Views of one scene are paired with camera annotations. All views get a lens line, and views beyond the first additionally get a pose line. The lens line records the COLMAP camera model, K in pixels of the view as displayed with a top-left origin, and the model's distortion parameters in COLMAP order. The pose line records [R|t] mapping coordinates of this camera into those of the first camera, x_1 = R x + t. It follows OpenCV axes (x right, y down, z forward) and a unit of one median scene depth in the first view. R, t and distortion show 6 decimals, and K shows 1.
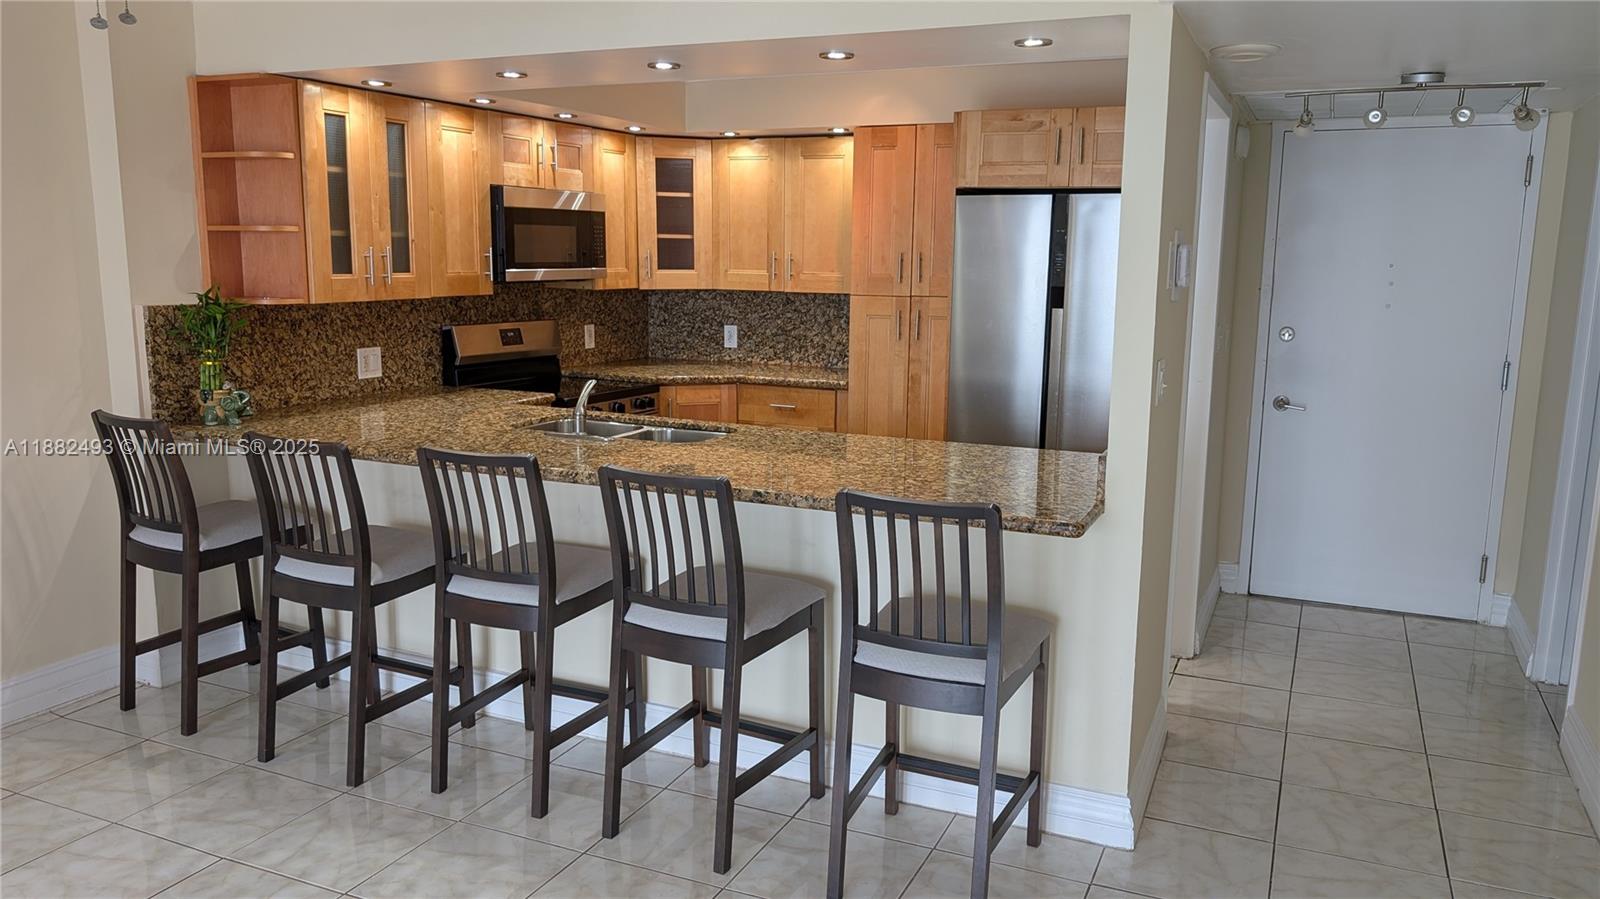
lens RADIAL K [[1197.5, 0, 810.7], [0, 1197.5, 442.8], [0, 0, 1]] dist [0.004761, 0.000381]
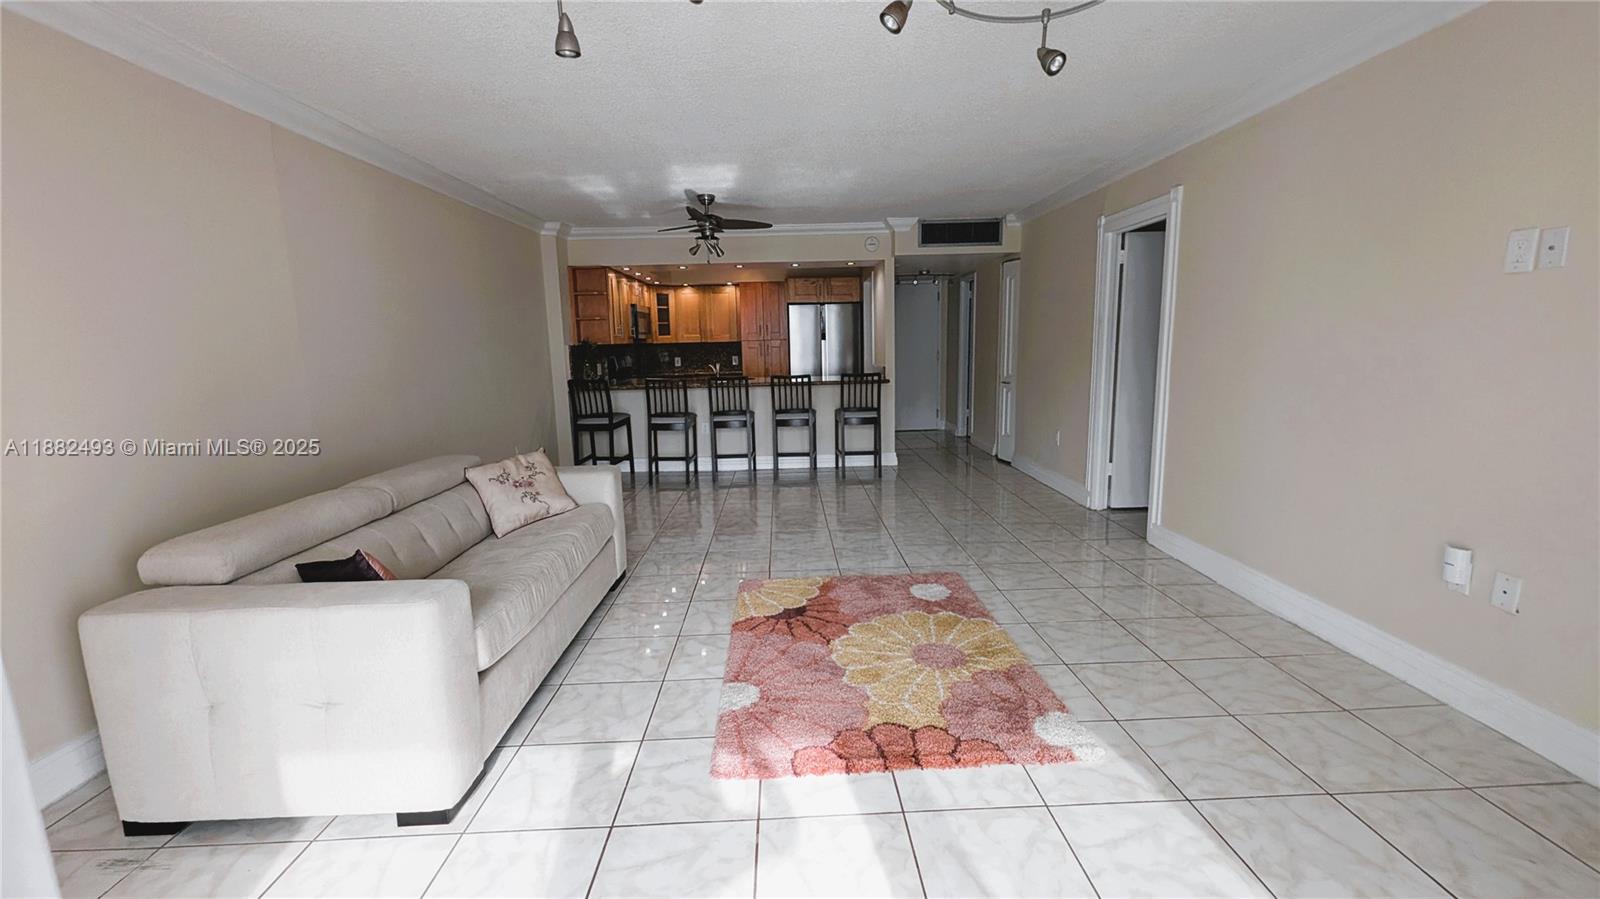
lens RADIAL K [[647.3, 0, 800.0], [0, 647.3, 449.5], [0, 0, 1]] dist [0.000480, -0.000073]
pose [[0.895683, -0.107501, 0.431505, -0.591576], [0.105294, 0.994016, 0.029079, 0.116357], [-0.432048, 0.019390, 0.901642, -0.506617]]
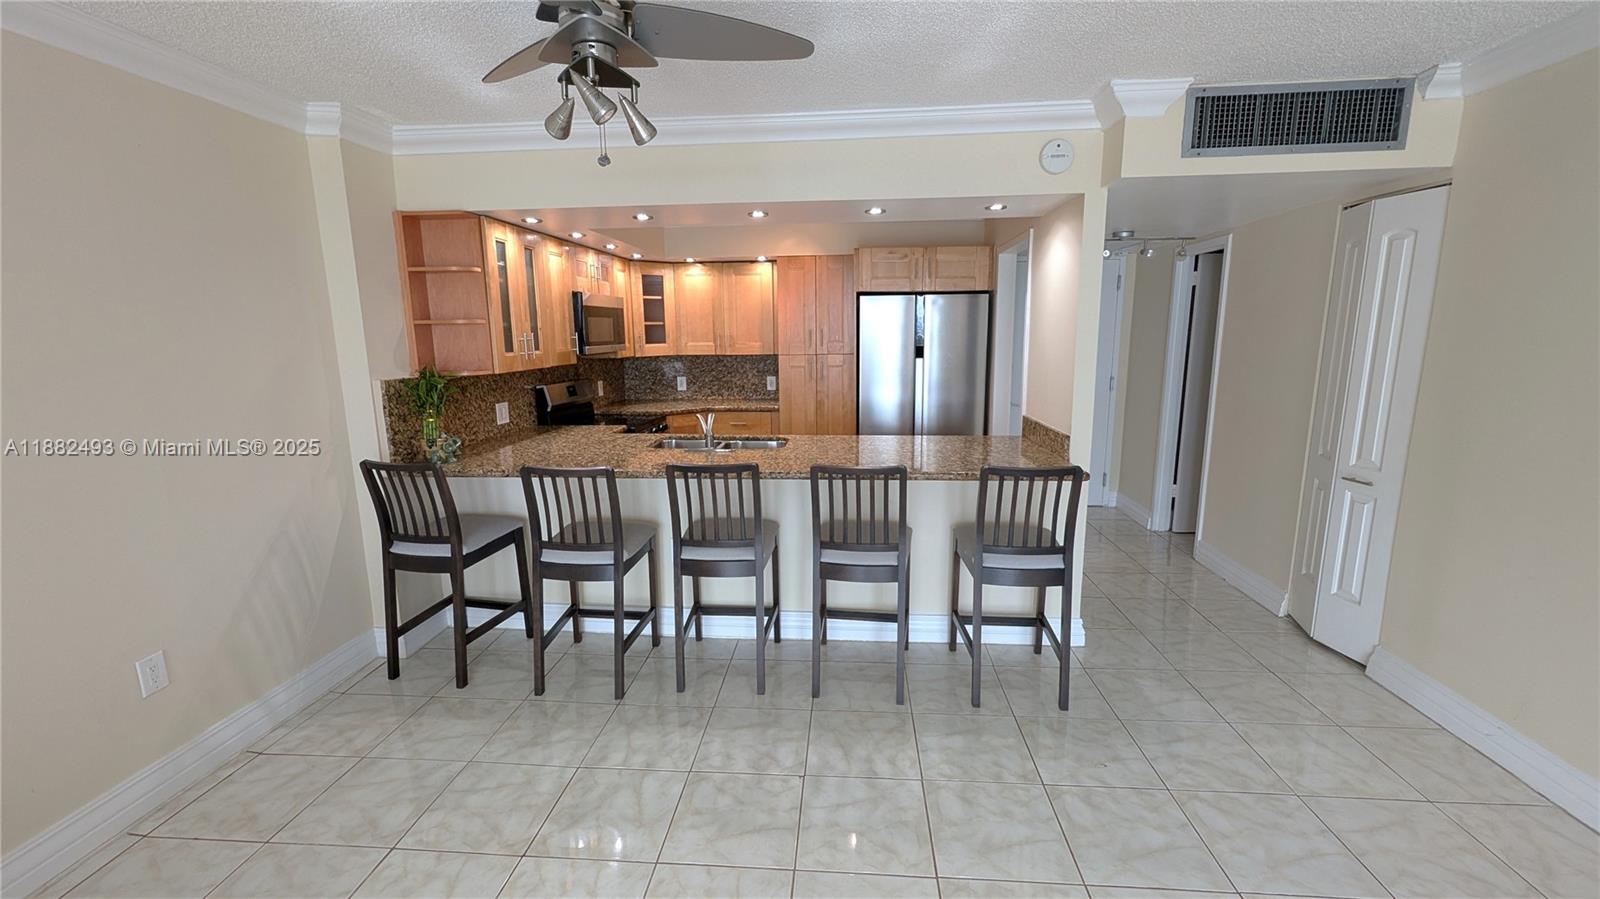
lens RADIAL K [[647.3, 0, 800.0], [0, 647.3, 449.5], [0, 0, 1]] dist [0.000480, -0.000073]
pose [[0.938534, -0.085461, 0.334440, -0.284230], [0.077676, 0.996306, 0.036610, -0.021242], [-0.336333, -0.008382, 0.941706, 0.120672]]
